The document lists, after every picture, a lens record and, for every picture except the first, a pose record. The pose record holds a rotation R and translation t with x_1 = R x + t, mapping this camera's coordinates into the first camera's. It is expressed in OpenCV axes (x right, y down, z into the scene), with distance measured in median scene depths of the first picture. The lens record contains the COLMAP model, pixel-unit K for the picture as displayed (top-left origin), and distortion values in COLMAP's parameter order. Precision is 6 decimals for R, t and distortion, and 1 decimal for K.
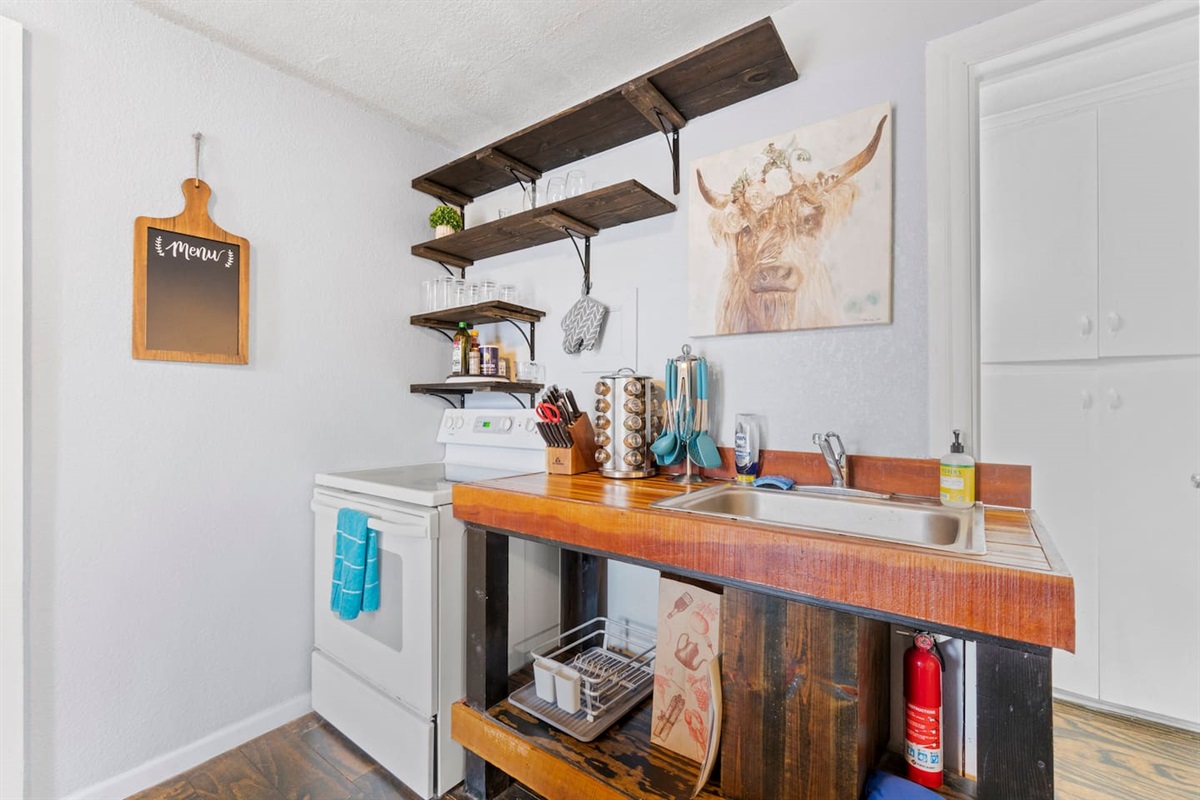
lens RADIAL K [[504.8, 0, 597.1], [0, 504.8, 398.0], [0, 0, 1]] dist [-0.008181, 0.000221]
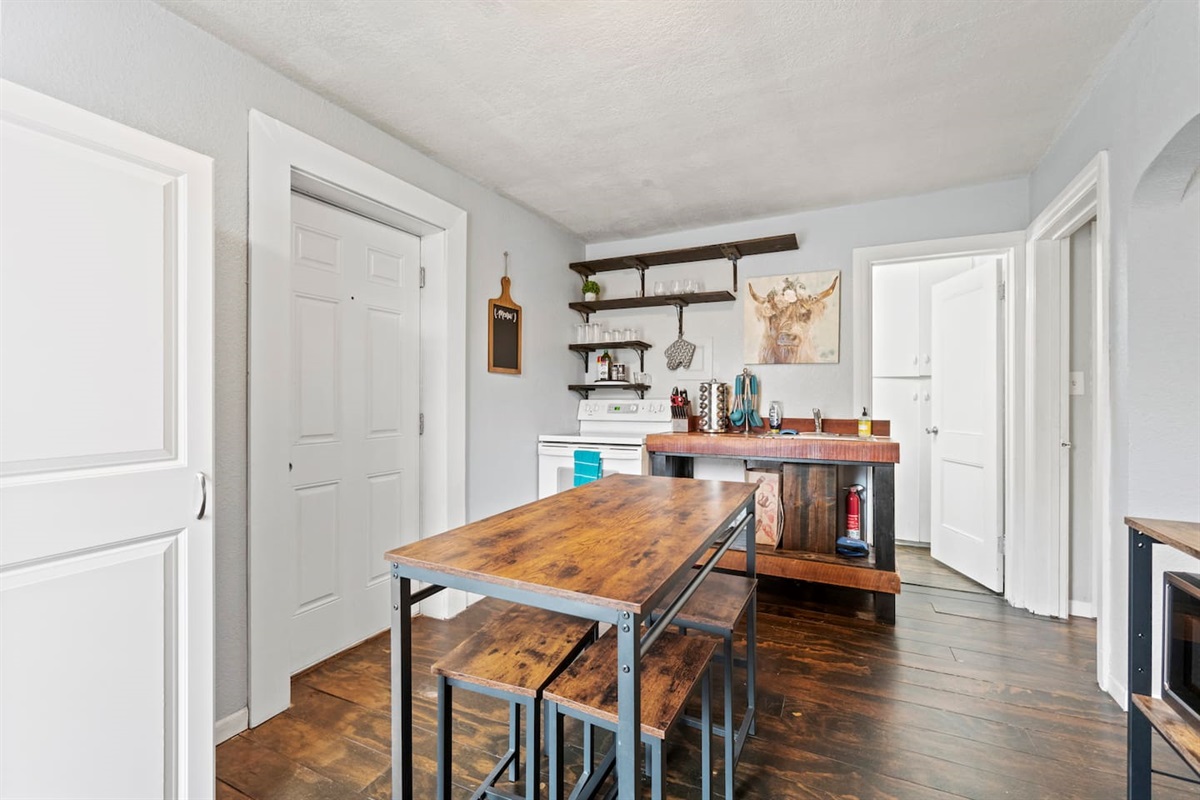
lens RADIAL K [[504.8, 0, 598.0], [0, 504.8, 394.1], [0, 0, 1]] dist [-0.008181, 0.000221]
pose [[0.982985, 0.006393, 0.183573, -0.808835], [-0.005904, 0.999977, -0.003214, 0.011590], [-0.183589, 0.002075, 0.983001, -0.942498]]
